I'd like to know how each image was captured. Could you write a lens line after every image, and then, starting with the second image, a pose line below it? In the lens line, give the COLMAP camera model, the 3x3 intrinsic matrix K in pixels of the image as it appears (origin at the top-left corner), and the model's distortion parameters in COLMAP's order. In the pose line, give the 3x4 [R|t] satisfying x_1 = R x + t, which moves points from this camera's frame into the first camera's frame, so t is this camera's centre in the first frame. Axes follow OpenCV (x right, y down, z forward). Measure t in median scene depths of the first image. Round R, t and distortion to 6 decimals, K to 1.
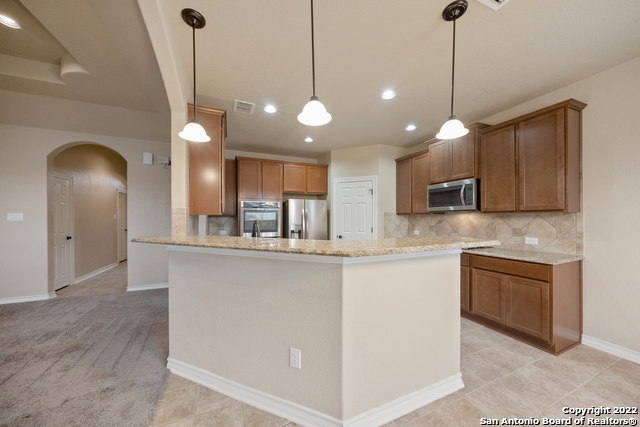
lens RADIAL K [[220.5, 0, 321.5], [0, 220.5, 217.0], [0, 0, 1]] dist [-0.000455, -0.000030]
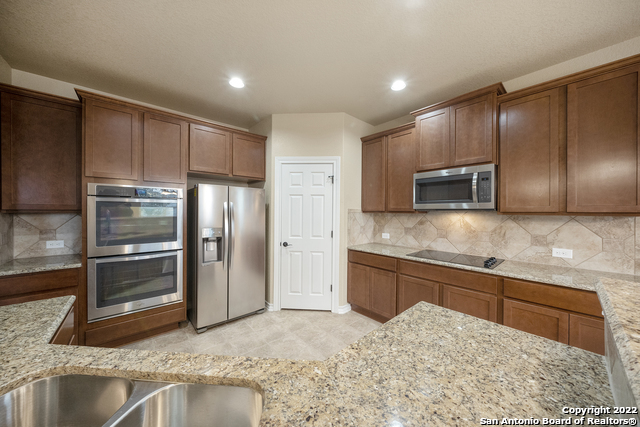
lens RADIAL K [[220.5, 0, 319.5], [0, 220.5, 210.4], [0, 0, 1]] dist [-0.000455, -0.000030]
pose [[0.948083, 0.009119, 0.317893, -0.032699], [-0.010246, 0.999946, 0.001872, -0.017501], [-0.317859, -0.005032, 0.948125, 0.362031]]
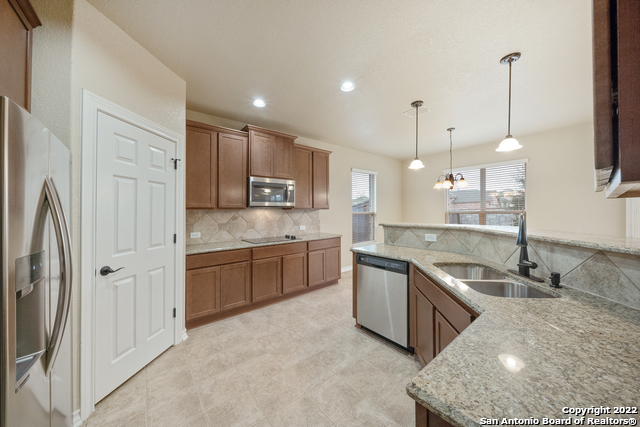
lens RADIAL K [[220.5, 0, 317.4], [0, 220.5, 211.6], [0, 0, 1]] dist [-0.000455, -0.000030]
pose [[-0.268642, 0.004326, 0.963230, -0.366566], [0.005068, 0.999982, -0.003077, -0.000048], [-0.963227, 0.004055, -0.268659, 0.849074]]
